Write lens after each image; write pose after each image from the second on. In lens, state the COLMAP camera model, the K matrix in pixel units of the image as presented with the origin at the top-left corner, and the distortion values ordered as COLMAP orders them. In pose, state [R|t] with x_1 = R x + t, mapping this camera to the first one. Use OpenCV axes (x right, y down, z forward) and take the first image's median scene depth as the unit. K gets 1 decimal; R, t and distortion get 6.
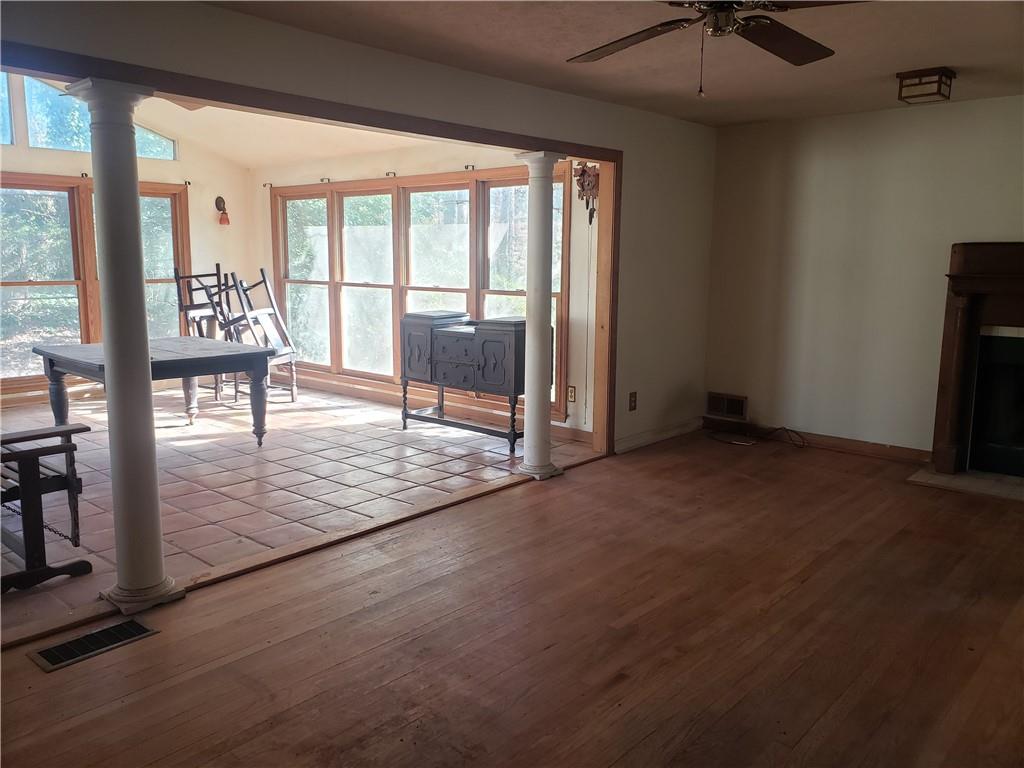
lens RADIAL K [[796.0, 0, 512.0], [0, 796.0, 384.0], [0, 0, 1]] dist [0.122001, -0.163594]
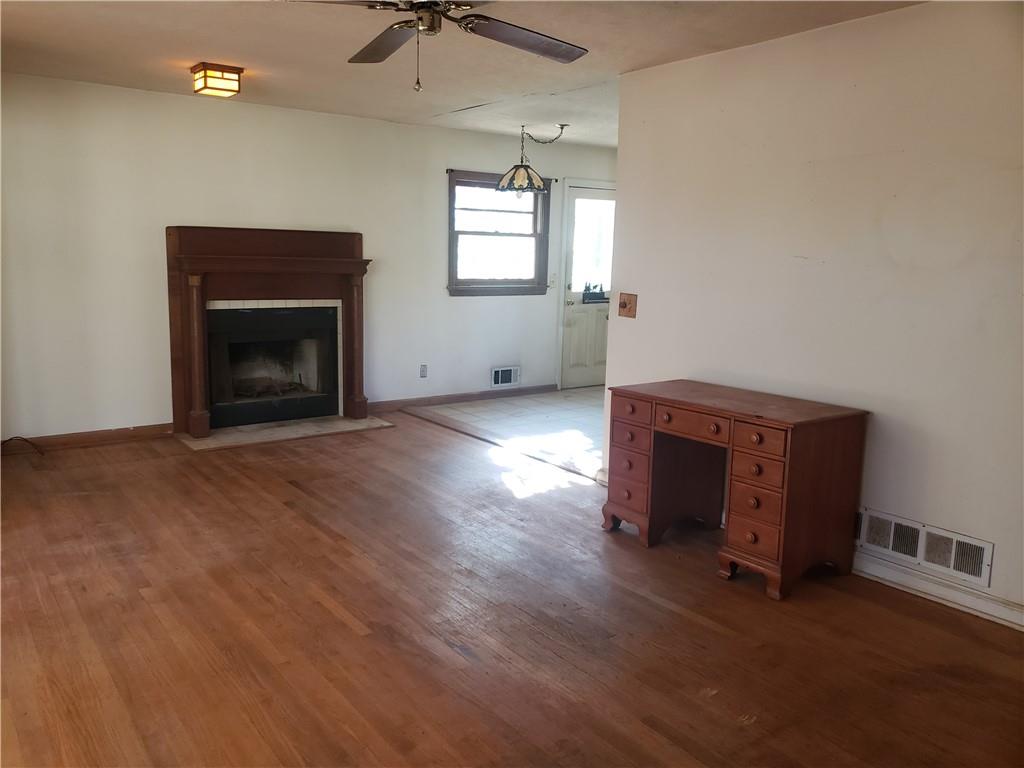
lens RADIAL K [[796.0, 0, 512.0], [0, 796.0, 384.0], [0, 0, 1]] dist [0.122001, -0.163594]
pose [[0.210567, -0.166132, 0.963360, -0.519215], [0.132041, 0.981257, 0.140358, -0.073354], [-0.968621, 0.097648, 0.228557, 0.420118]]
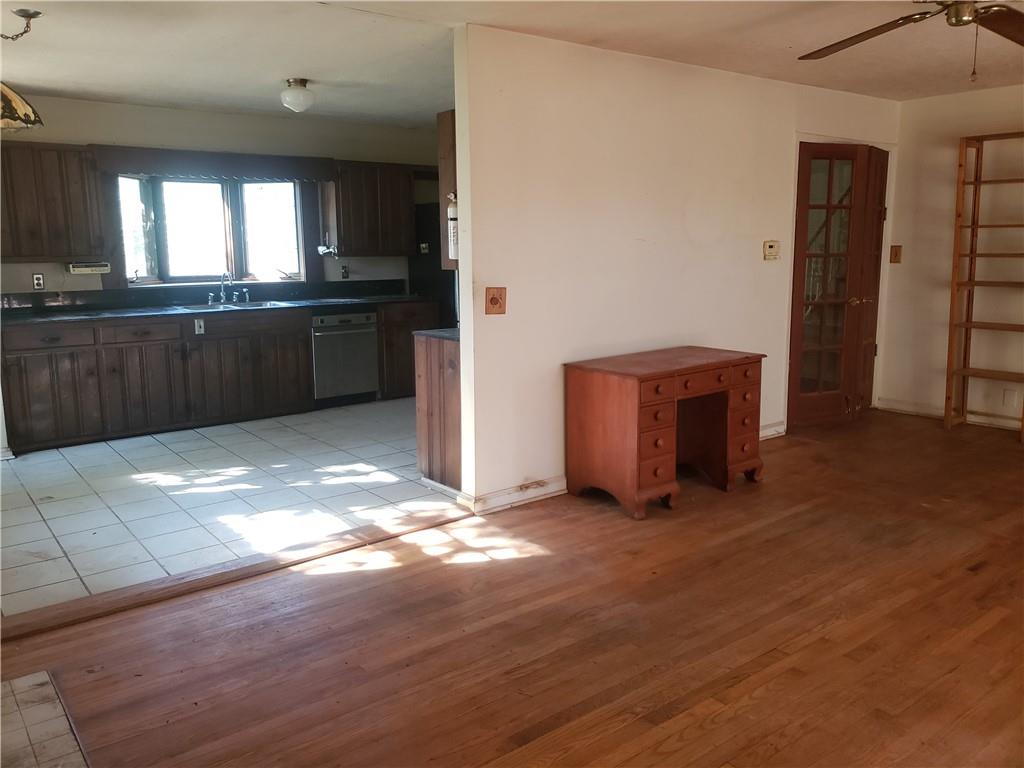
lens RADIAL K [[787.4, 0, 509.1], [0, 787.4, 346.8], [0, 0, 1]] dist [0.042077, -0.001573]
pose [[-0.982906, -0.024288, 0.182499, 0.397553], [0.026450, 0.962348, 0.270529, -0.206127], [-0.182198, 0.270732, -0.945256, 1.410522]]
